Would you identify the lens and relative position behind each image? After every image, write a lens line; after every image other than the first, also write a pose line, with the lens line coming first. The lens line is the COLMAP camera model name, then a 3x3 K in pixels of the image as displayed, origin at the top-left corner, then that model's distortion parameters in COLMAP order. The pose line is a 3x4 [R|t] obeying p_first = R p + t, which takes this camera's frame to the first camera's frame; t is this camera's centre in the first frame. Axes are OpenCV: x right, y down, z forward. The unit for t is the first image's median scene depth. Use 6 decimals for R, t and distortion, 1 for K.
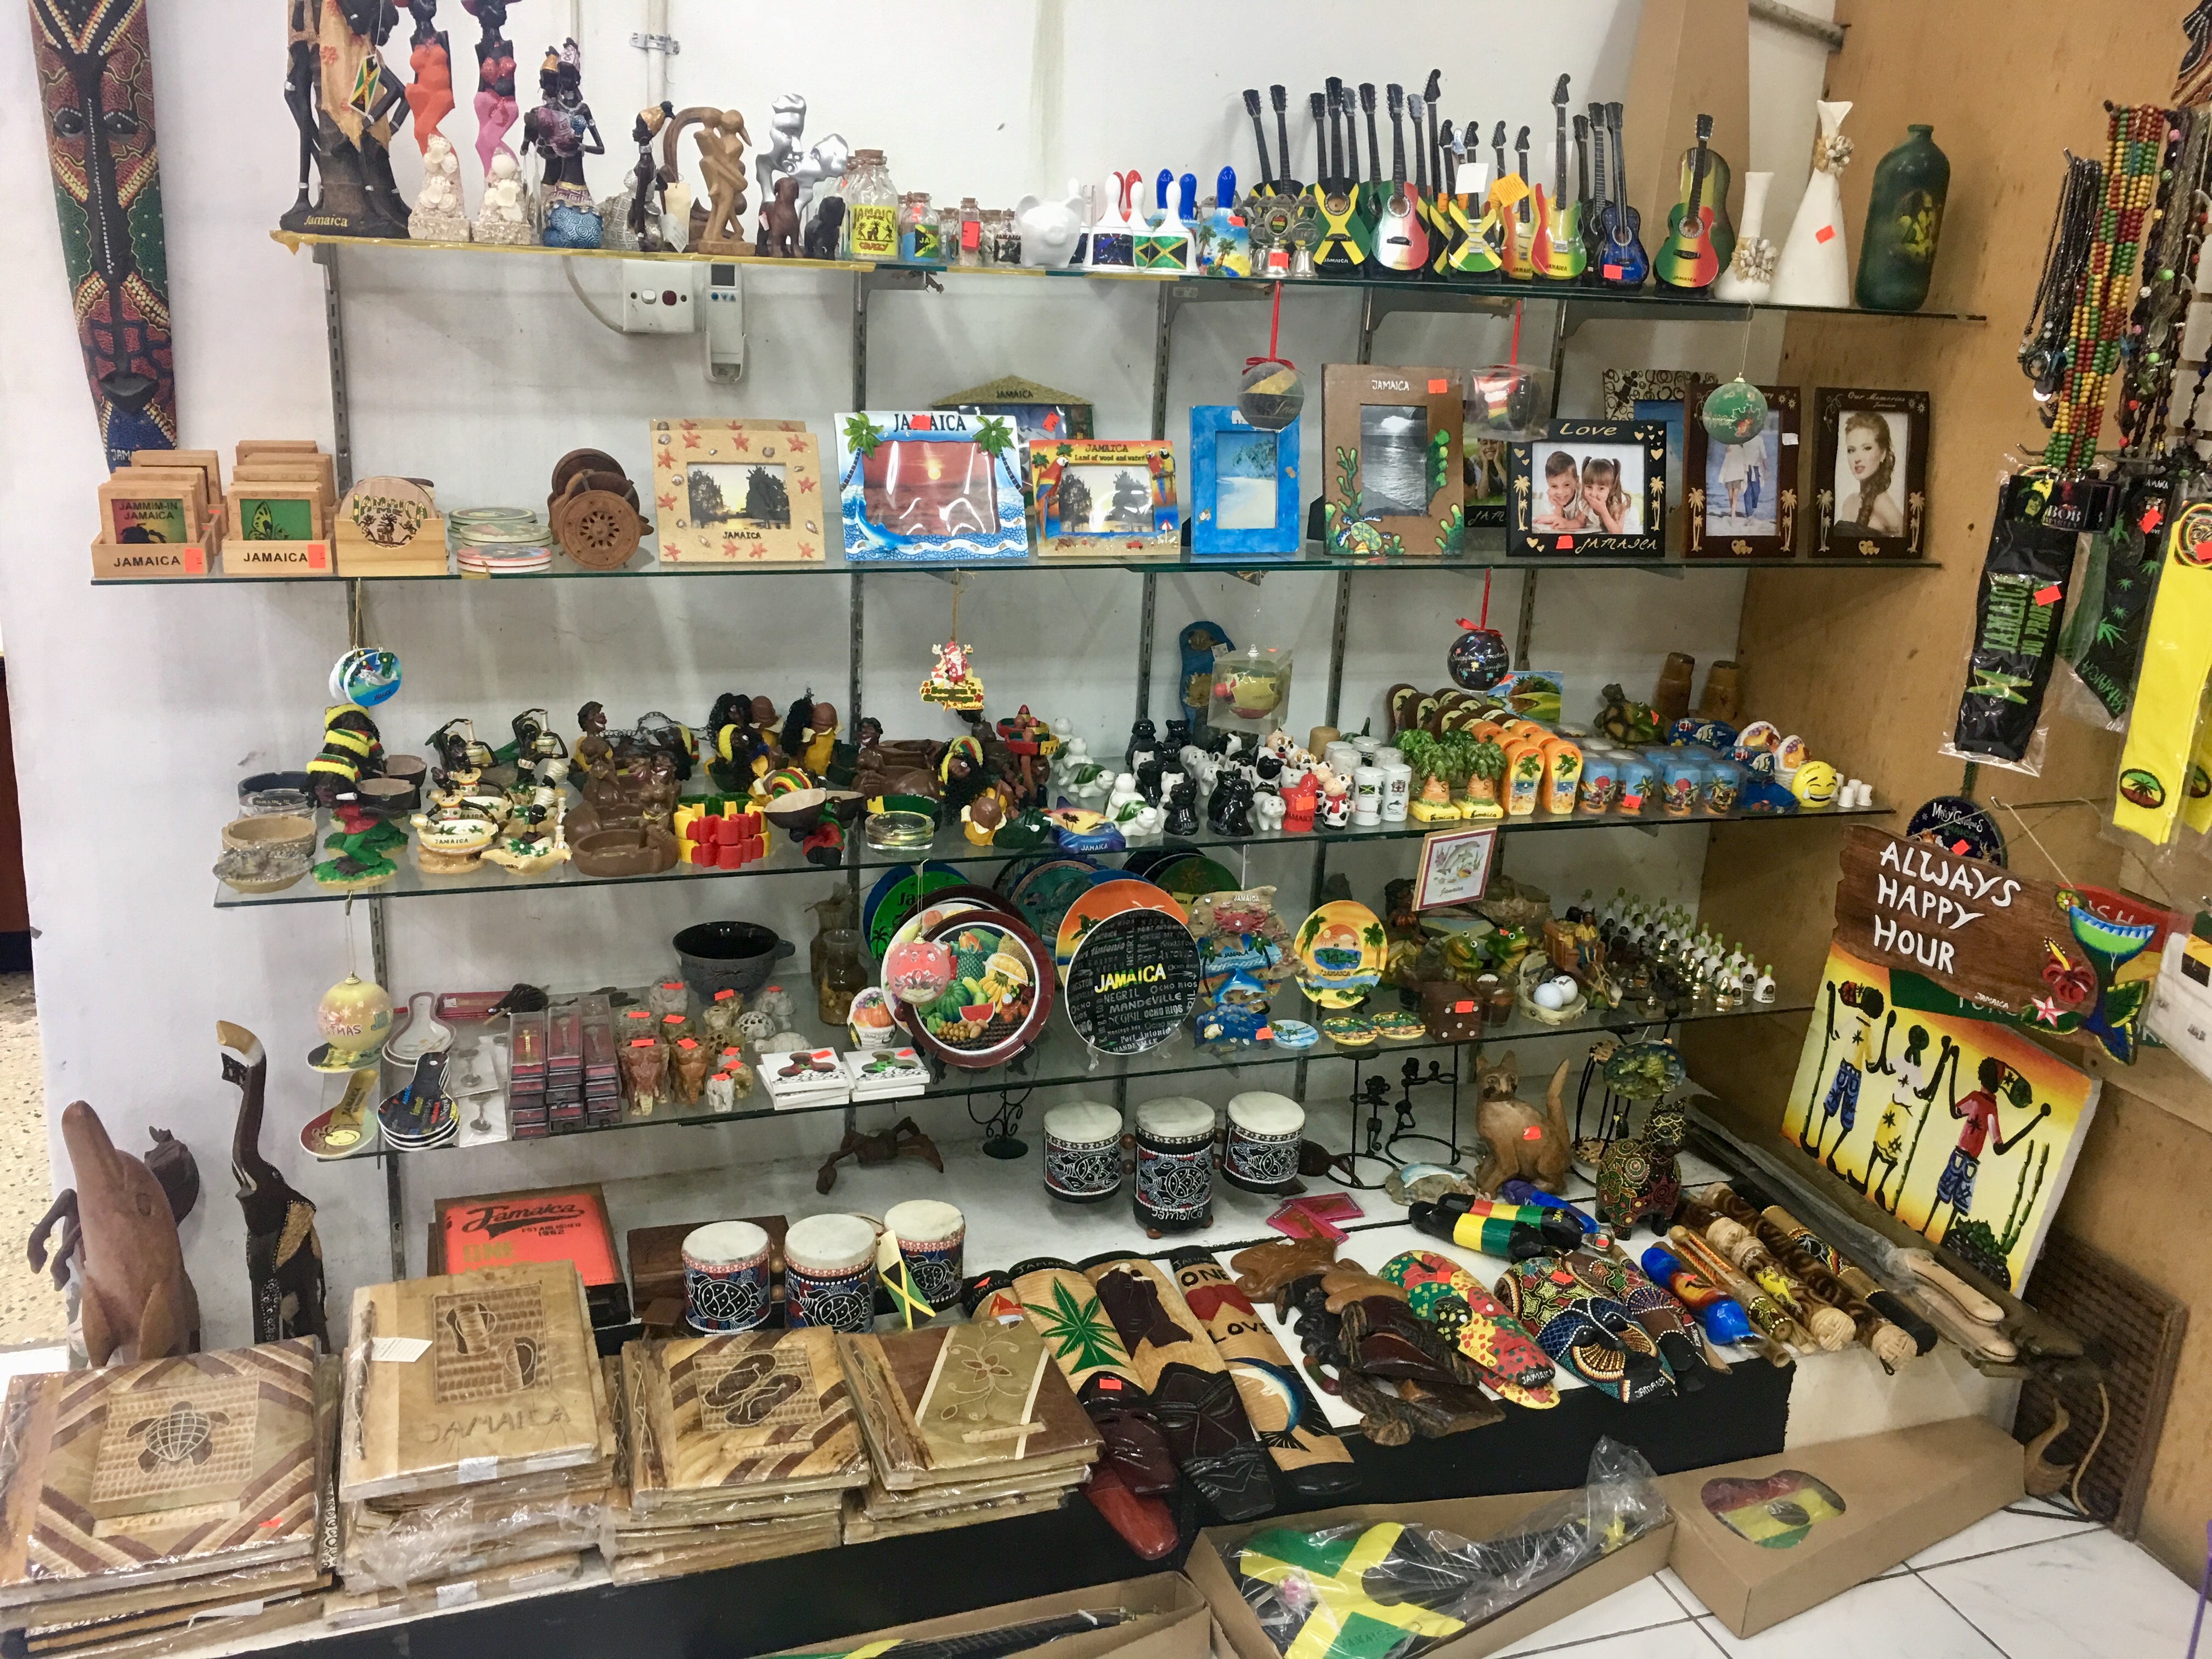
lens RADIAL K [[1912.1, 0, 1104.4], [0, 1912.1, 823.2], [0, 0, 1]] dist [0.061768, -0.078793]
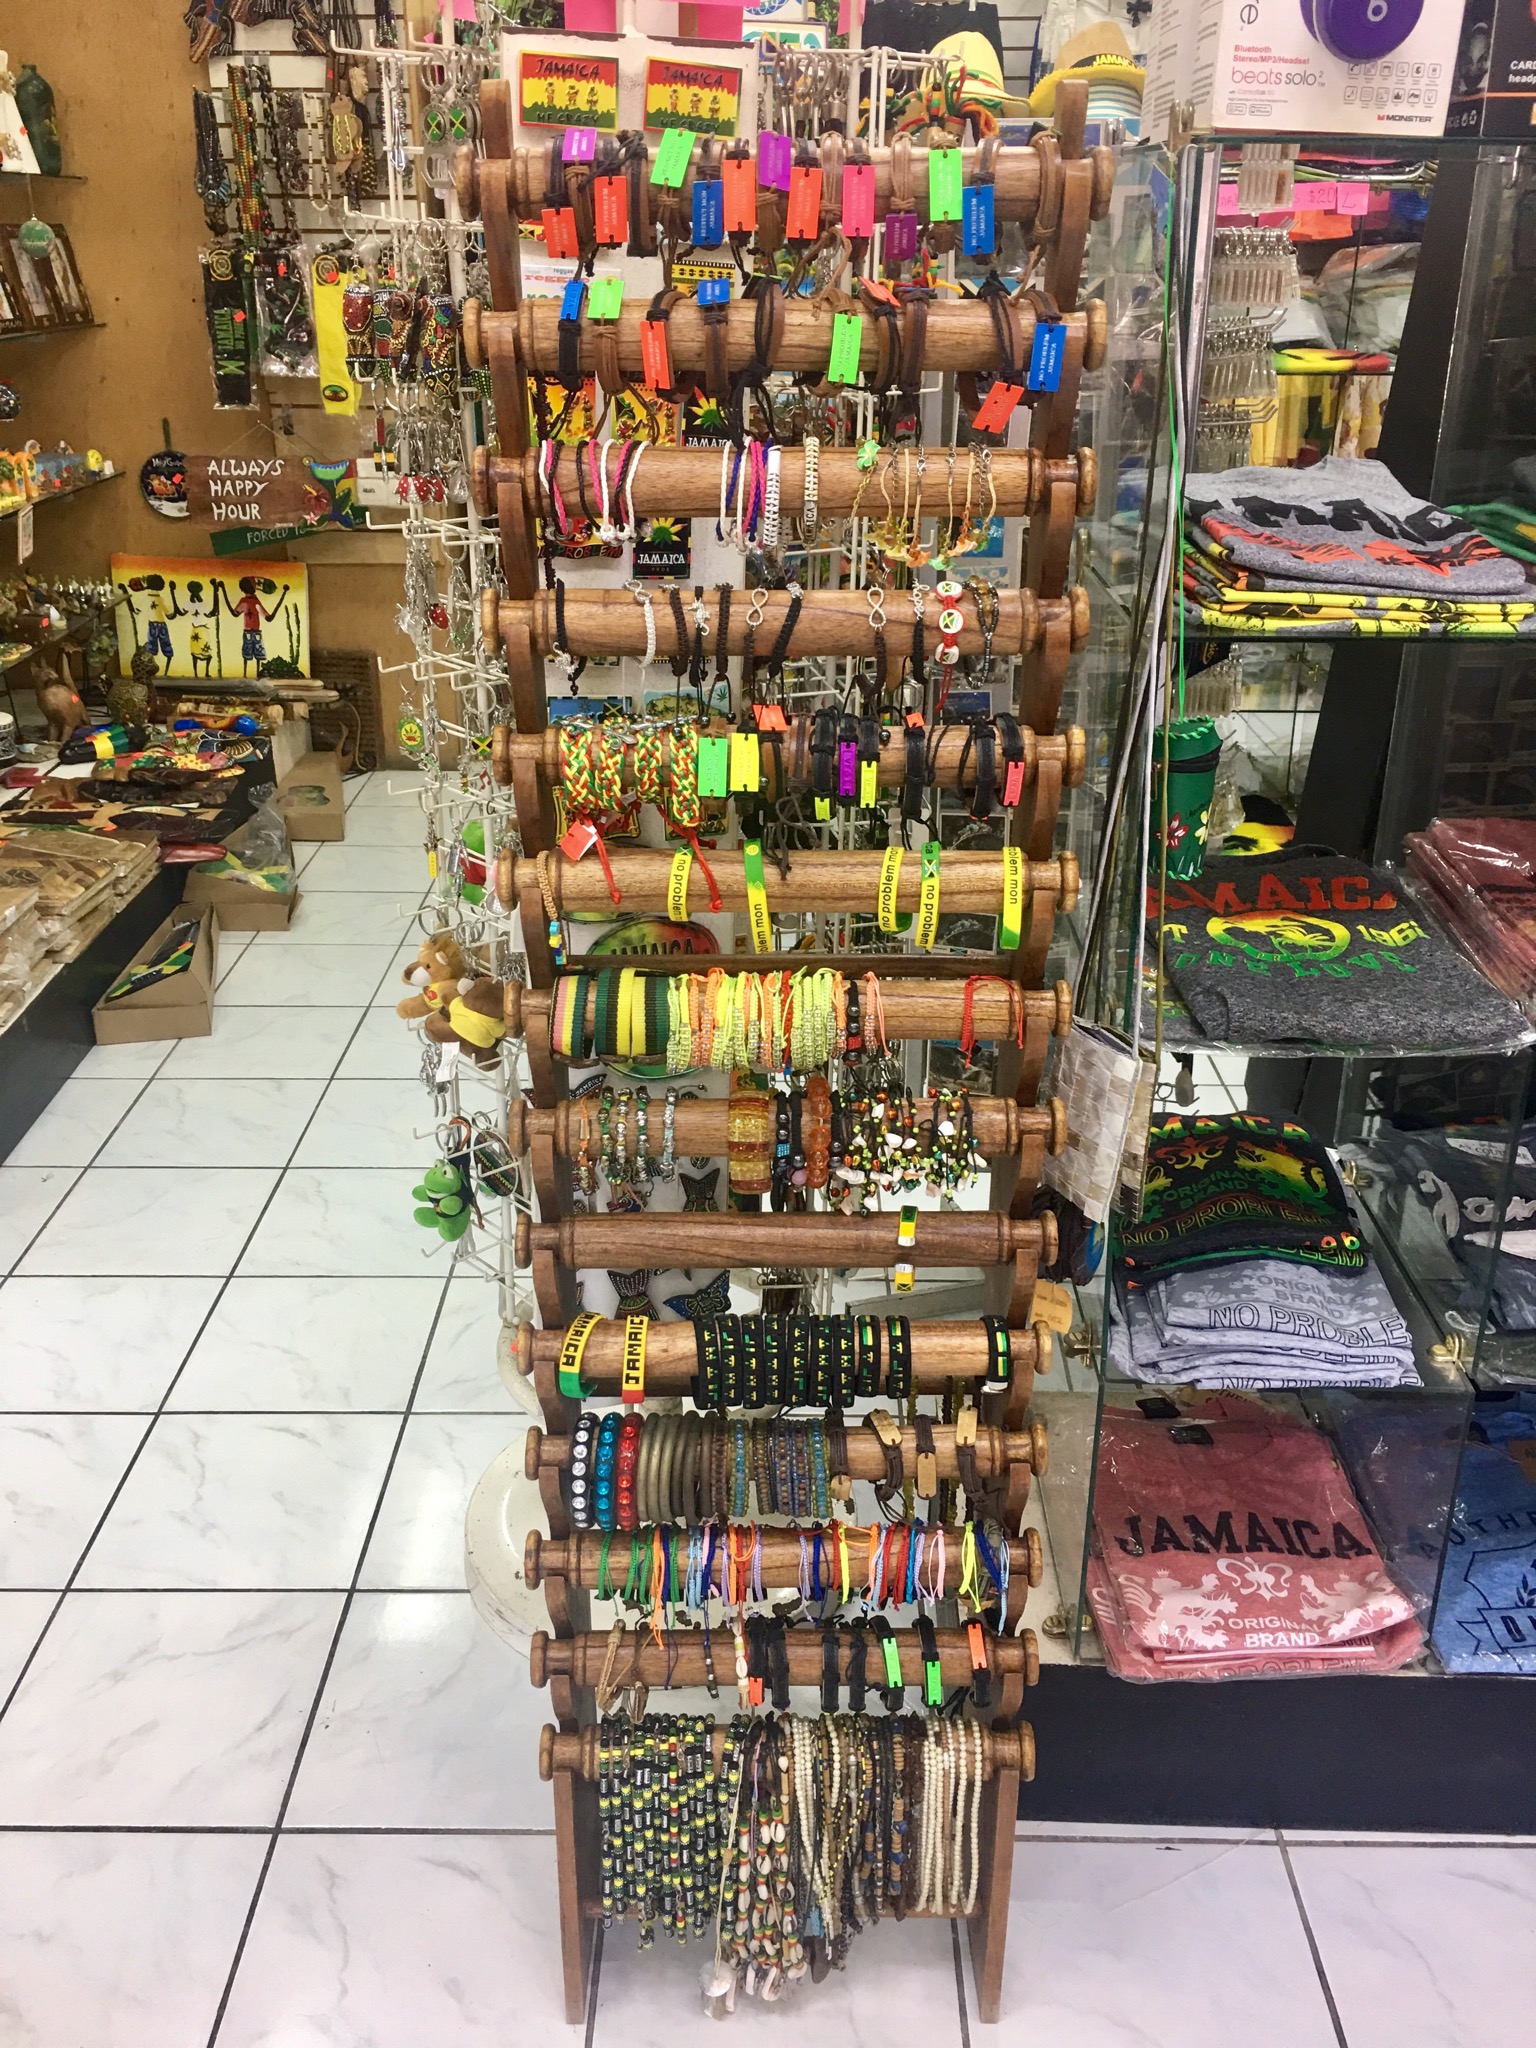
lens RADIAL K [[1770.3, 0, 759.4], [0, 1770.3, 1028.1], [0, 0, 1]] dist [0.061768, -0.078793]
pose [[0.336836, -0.438092, 0.833437, -1.099722], [0.283075, 0.891330, 0.354118, 0.035866], [-0.898003, 0.116645, 0.424245, -0.196942]]
